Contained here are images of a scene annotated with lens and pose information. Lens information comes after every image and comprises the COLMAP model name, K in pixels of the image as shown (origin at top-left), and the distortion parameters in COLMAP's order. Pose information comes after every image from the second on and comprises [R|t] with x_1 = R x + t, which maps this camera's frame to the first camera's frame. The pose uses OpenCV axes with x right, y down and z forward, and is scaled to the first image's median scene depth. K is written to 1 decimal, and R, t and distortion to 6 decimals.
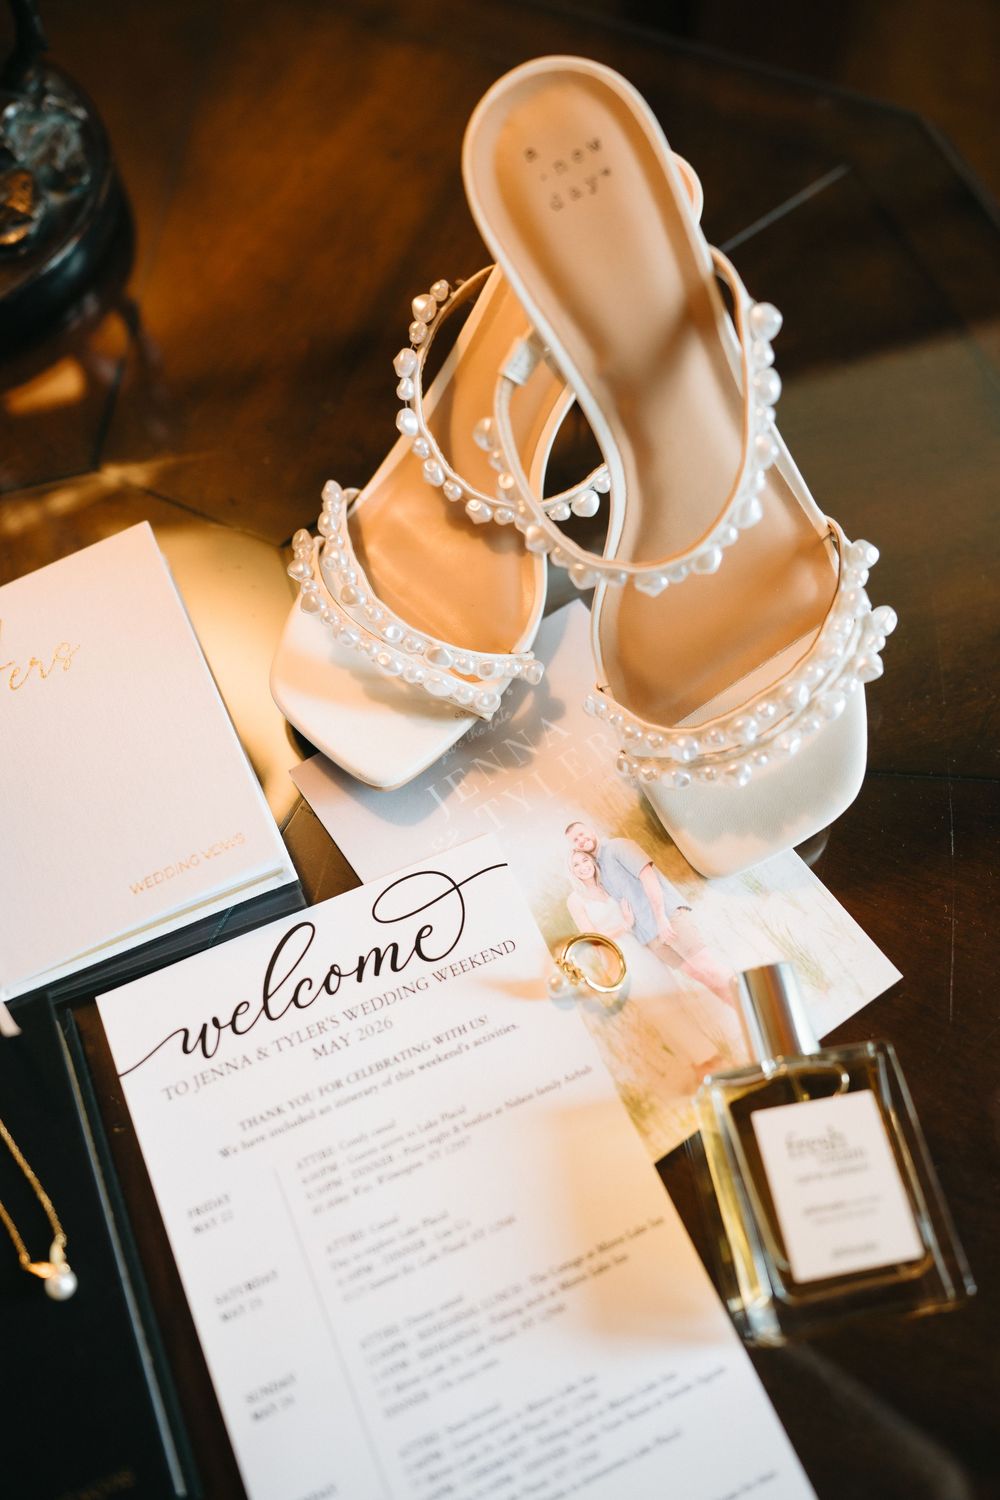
lens RADIAL K [[1229.7, 0, 497.6], [0, 1229.7, 745.4], [0, 0, 1]] dist [-0.009536, -0.009216]
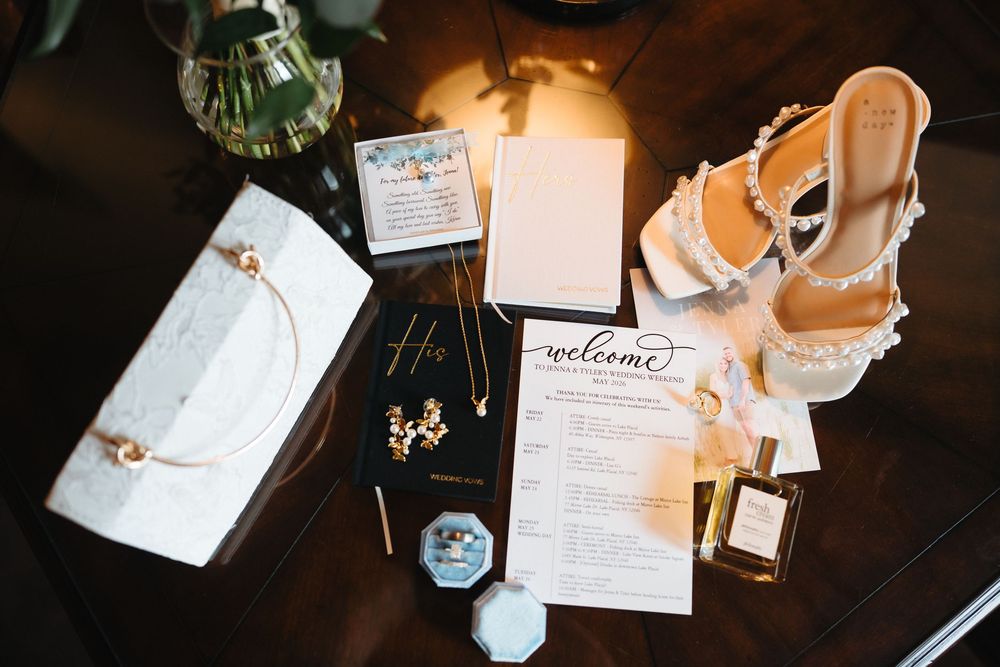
lens RADIAL K [[819.8, 0, 492.9], [0, 819.8, 327.3], [0, 0, 1]] dist [-0.009536, -0.009216]
pose [[0.874437, 0.478899, -0.077558, -0.249941], [-0.457451, 0.867162, 0.196899, -0.079209], [0.161550, -0.136696, 0.977351, -0.655625]]
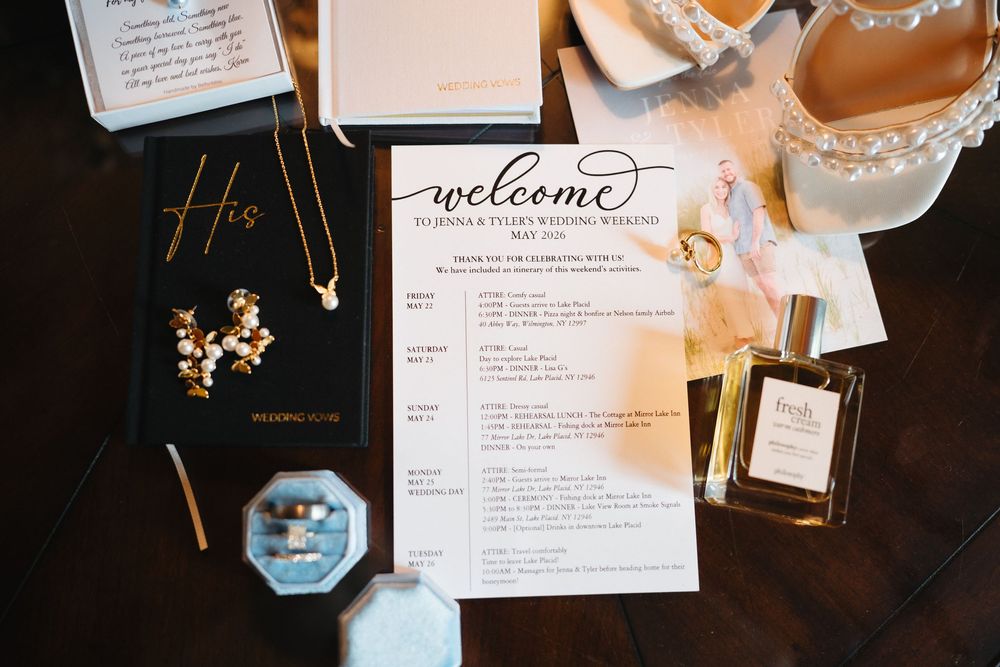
lens RADIAL K [[923.3, 0, 497.4], [0, 923.3, 333.4], [0, 0, 1]] dist [-0.006338, 0.000000]
pose [[0.920902, 0.389623, -0.011570, -0.104097], [-0.370457, 0.884063, 0.284945, 0.036719], [0.121250, -0.258120, 0.958474, -0.144908]]
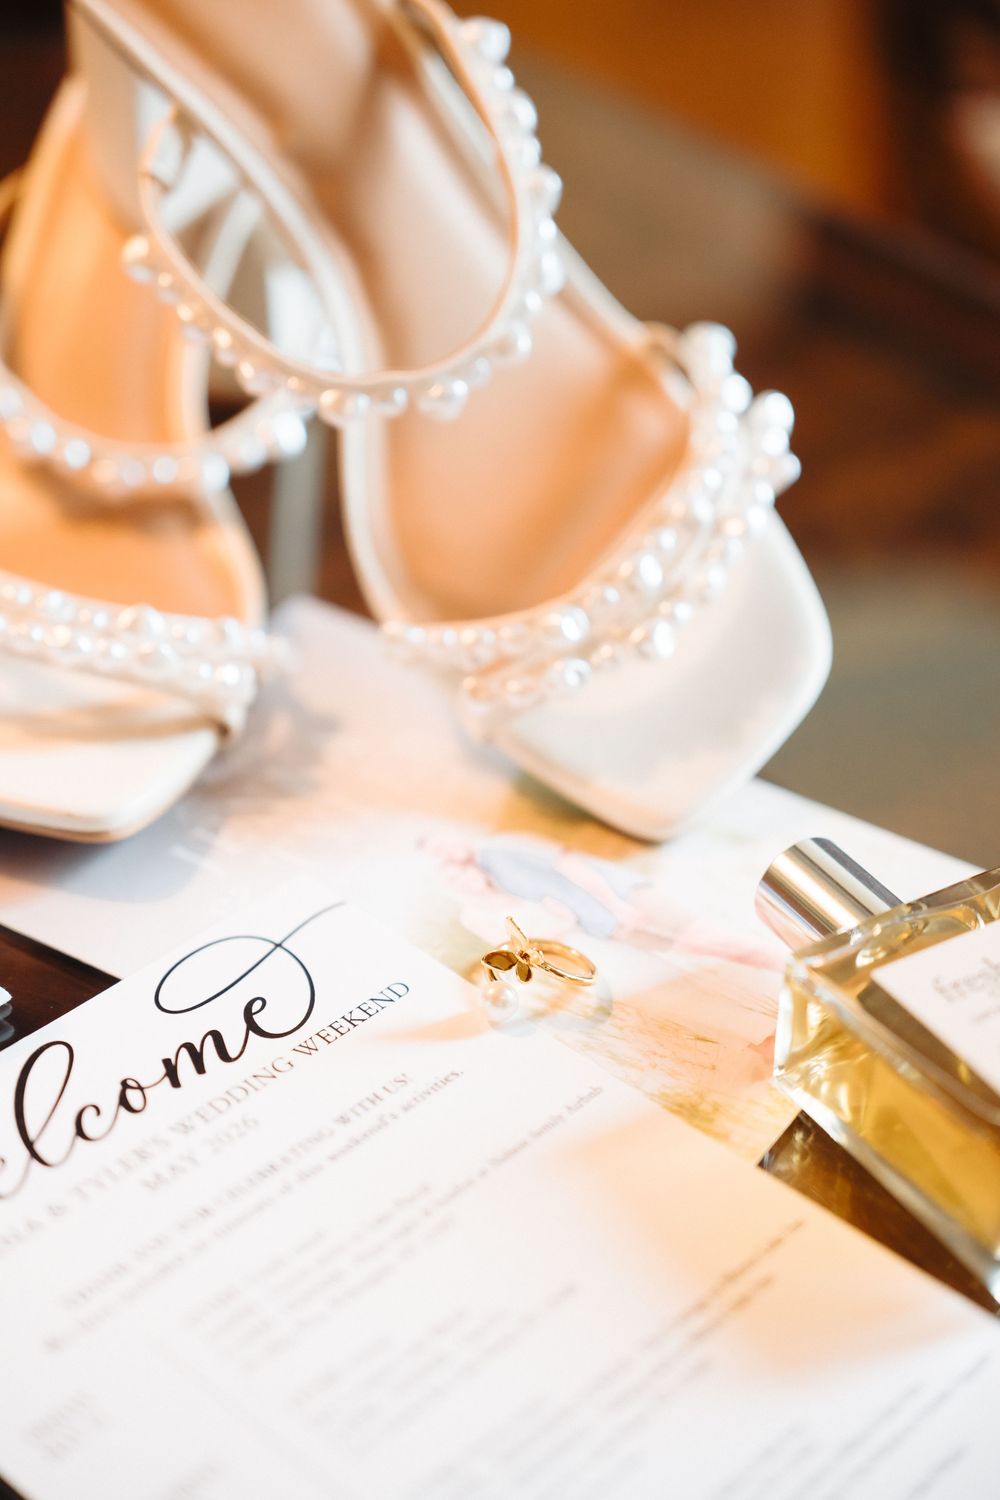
lens RADIAL K [[2983.9, 0, 500.6], [0, 2983.9, 748.8], [0, 0, 1]] dist [-0.042649, 0.000000]
pose [[0.924427, -0.196623, 0.326763, -0.406974], [0.322383, 0.860643, -0.394162, 0.670628], [-0.203725, 0.469716, 0.858989, -0.312741]]
